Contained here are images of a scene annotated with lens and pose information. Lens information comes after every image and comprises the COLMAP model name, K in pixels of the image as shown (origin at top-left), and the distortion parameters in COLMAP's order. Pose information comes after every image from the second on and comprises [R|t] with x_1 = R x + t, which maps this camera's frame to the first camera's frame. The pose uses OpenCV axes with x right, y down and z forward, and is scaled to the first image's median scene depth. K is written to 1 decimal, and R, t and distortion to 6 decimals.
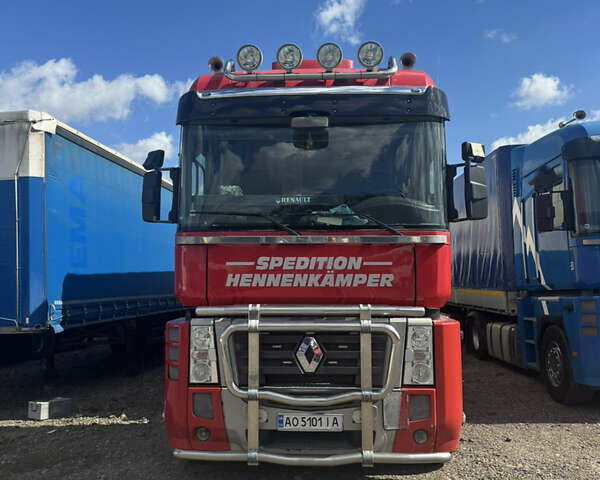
lens RADIAL K [[526.0, 0, 300.0], [0, 526.0, 240.0], [0, 0, 1]] dist [0.084300, -0.009281]
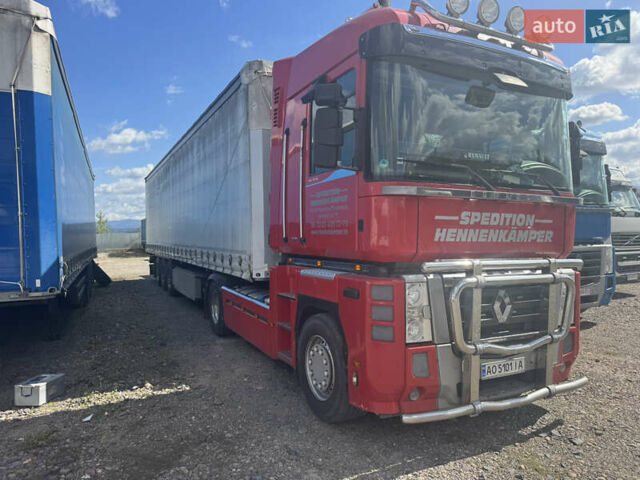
lens RADIAL K [[444.9, 0, 313.1], [0, 444.9, 239.4], [0, 0, 1]] dist [0.013623, -0.000610]
pose [[0.878905, 0.005884, 0.476961, -0.718698], [-0.045265, 0.996440, 0.071117, 0.037566], [-0.474845, -0.084095, 0.876043, 0.402295]]
